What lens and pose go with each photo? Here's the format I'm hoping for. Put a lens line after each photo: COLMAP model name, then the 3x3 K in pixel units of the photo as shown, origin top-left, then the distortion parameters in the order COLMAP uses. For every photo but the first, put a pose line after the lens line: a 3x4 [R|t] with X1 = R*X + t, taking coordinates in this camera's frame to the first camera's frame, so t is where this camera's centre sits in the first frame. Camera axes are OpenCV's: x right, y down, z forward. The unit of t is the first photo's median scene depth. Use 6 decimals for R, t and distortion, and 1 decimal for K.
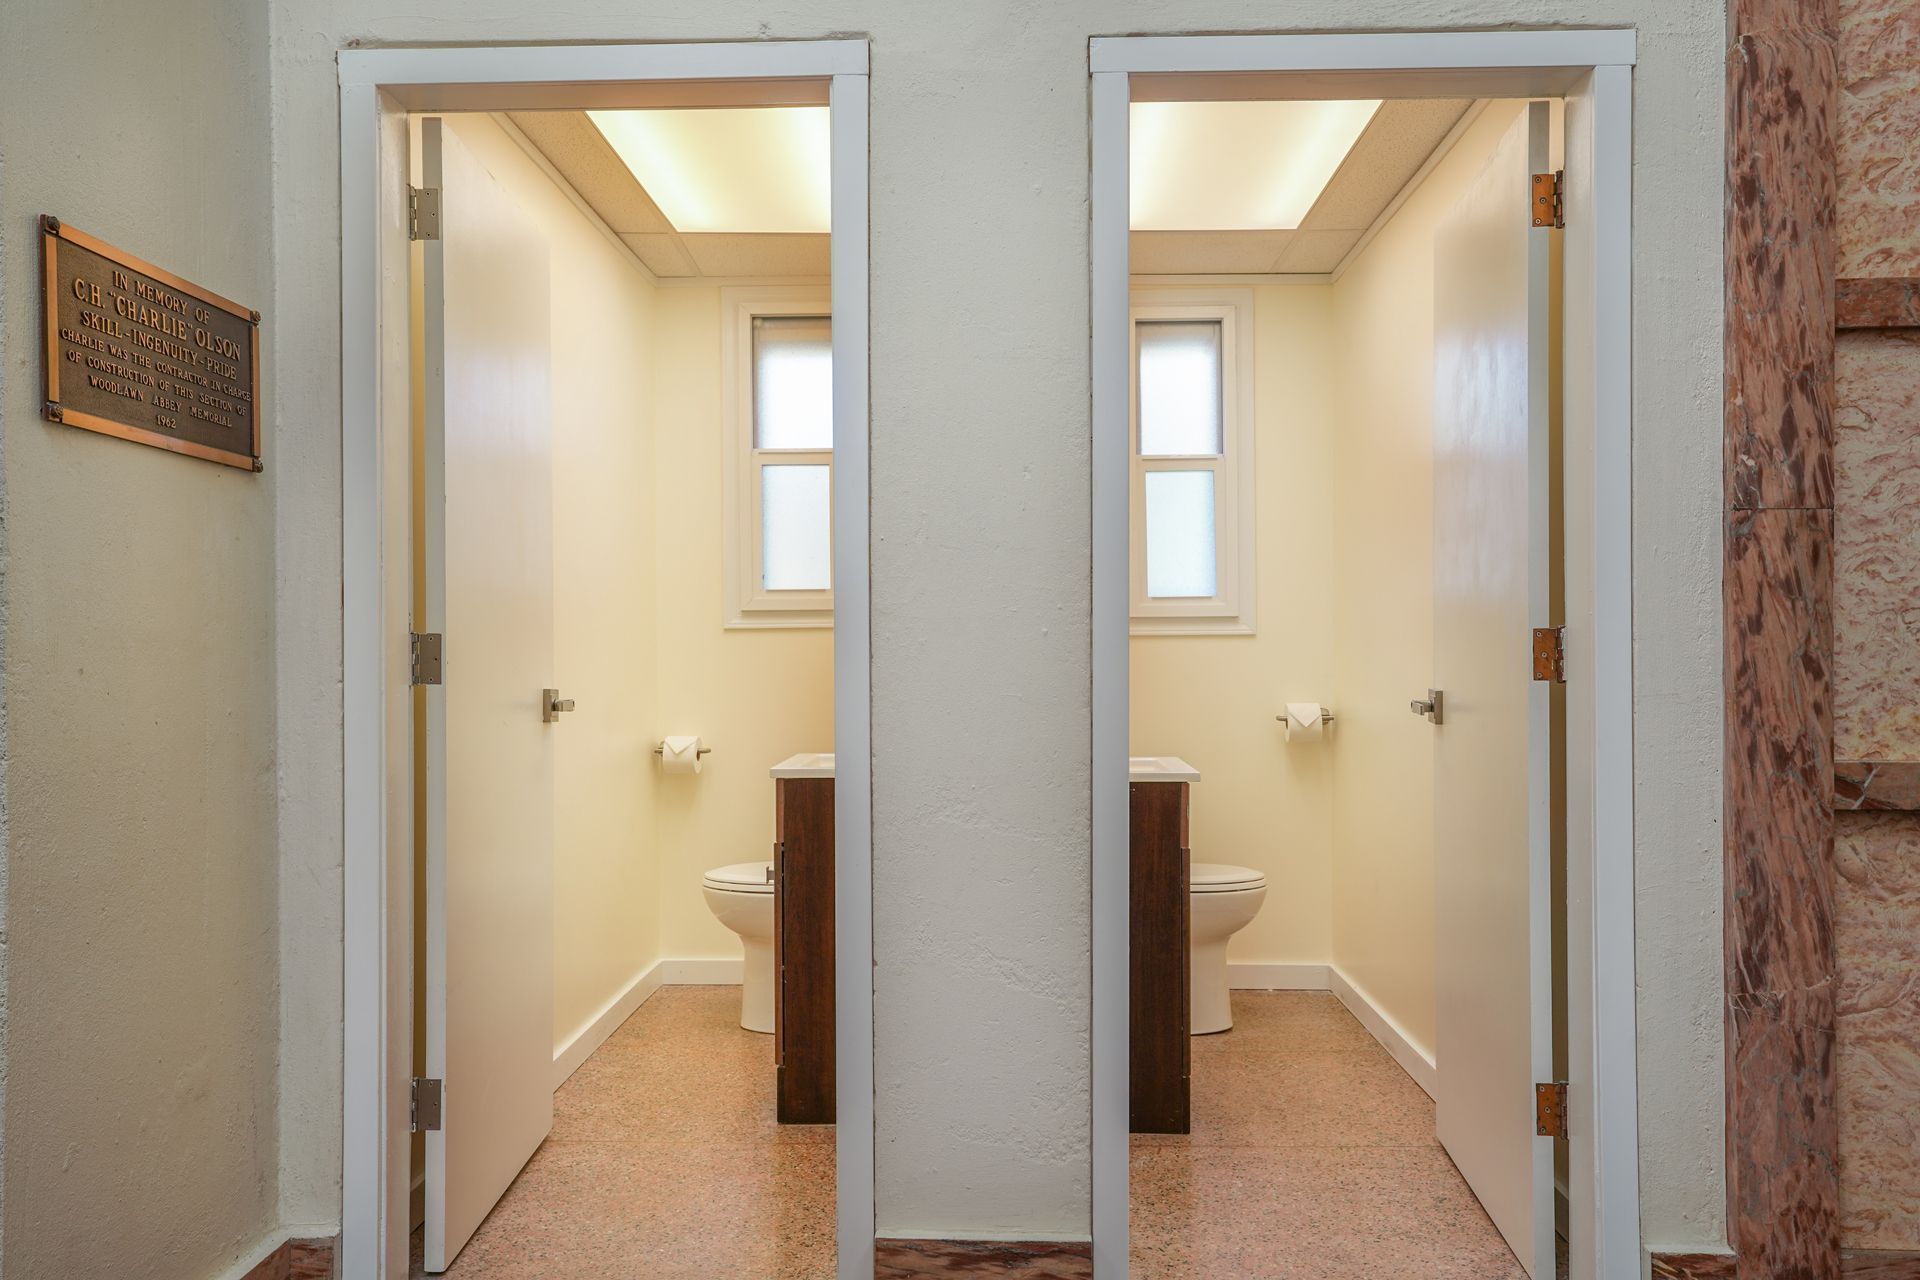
lens RADIAL K [[1356.8, 0, 948.0], [0, 1356.8, 645.1], [0, 0, 1]] dist [-0.006039, 0.038045]
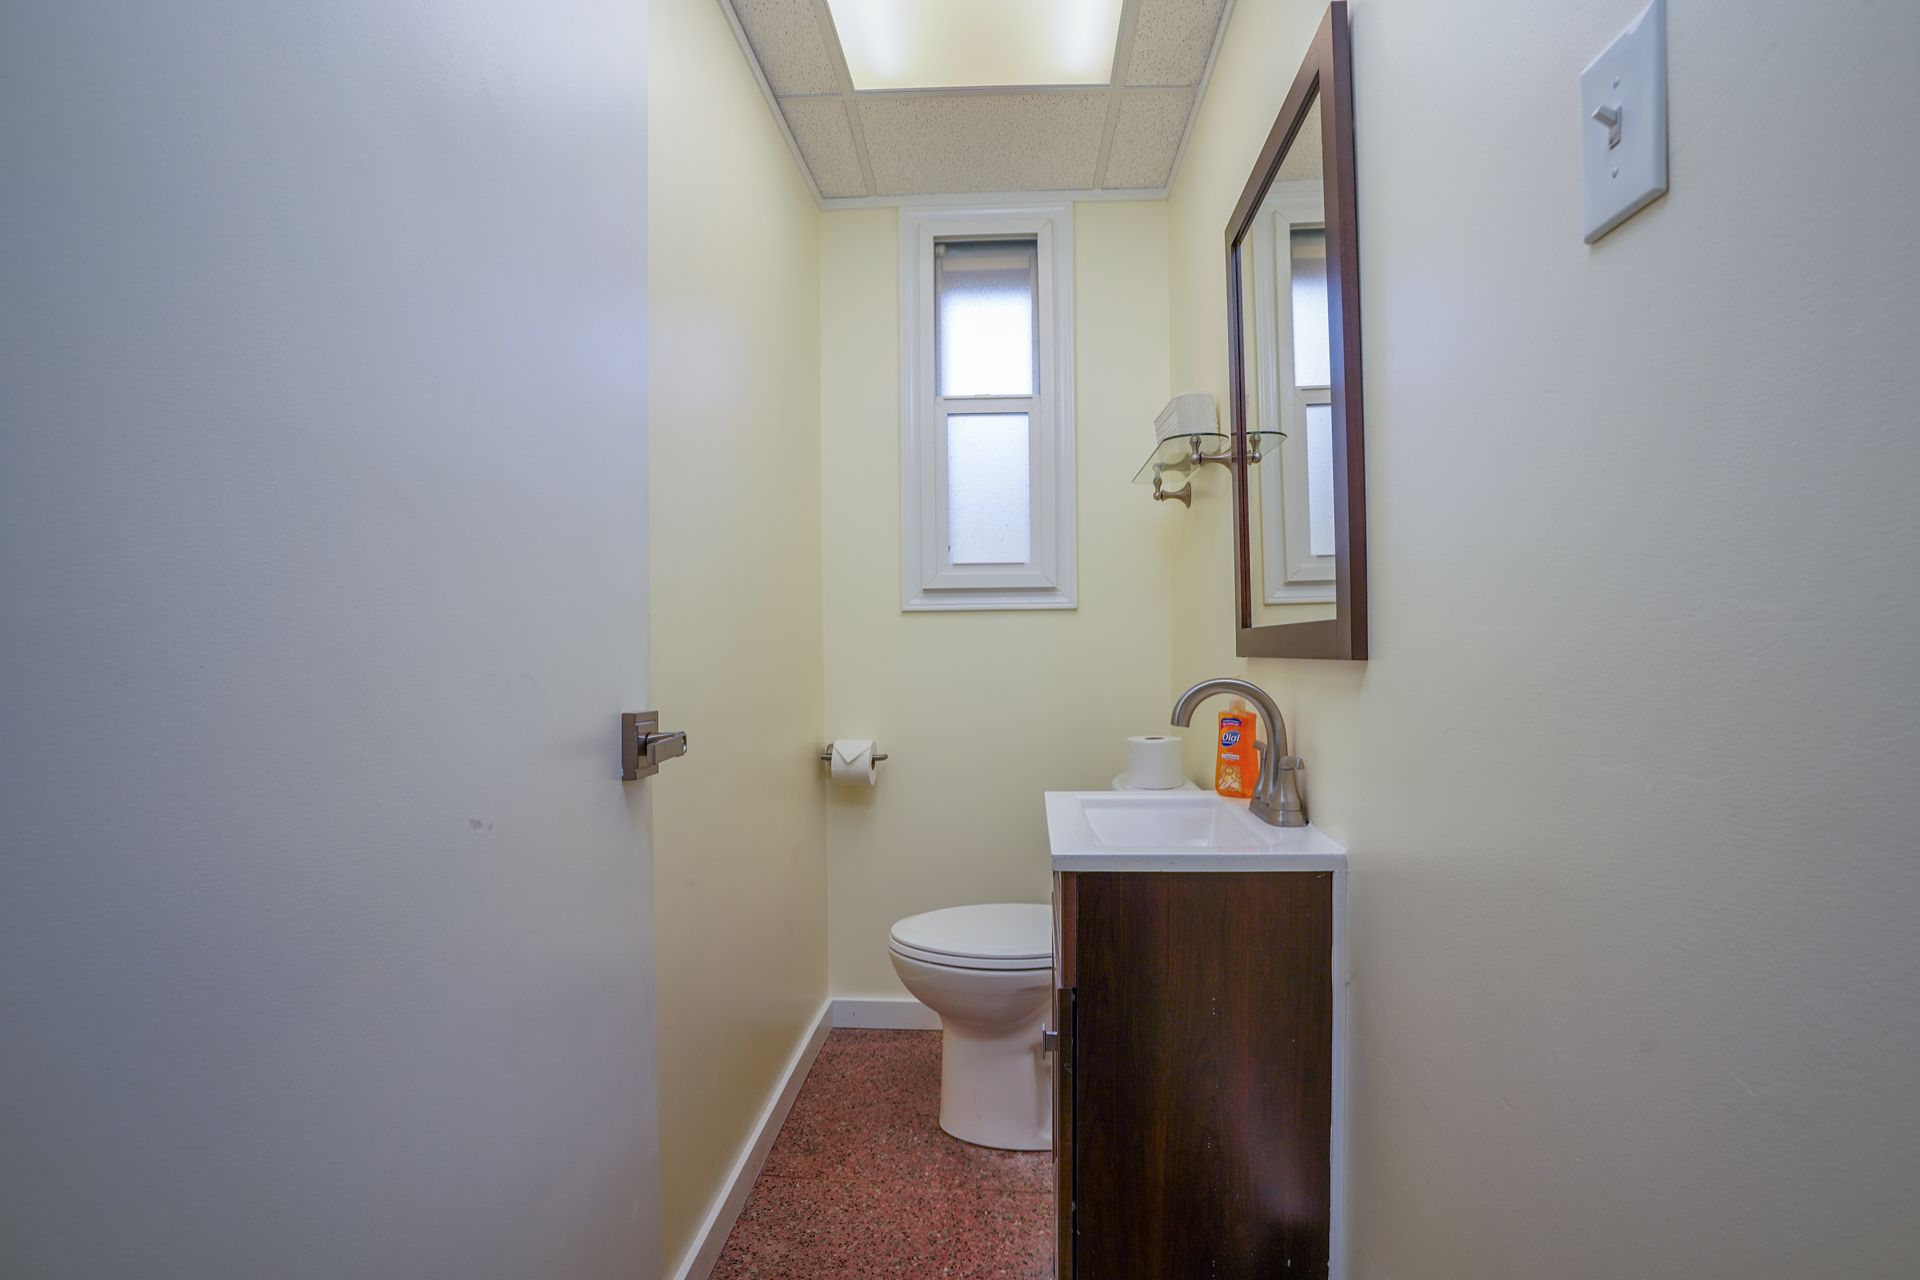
lens RADIAL K [[882.8, 0, 951.0], [0, 882.8, 647.4], [0, 0, 1]] dist [-0.070809, 0.027851]
pose [[0.998806, -0.000537, -0.048854, -0.109938], [0.001312, 0.999874, 0.015831, 0.002185], [0.048840, -0.015876, 0.998680, 0.463626]]
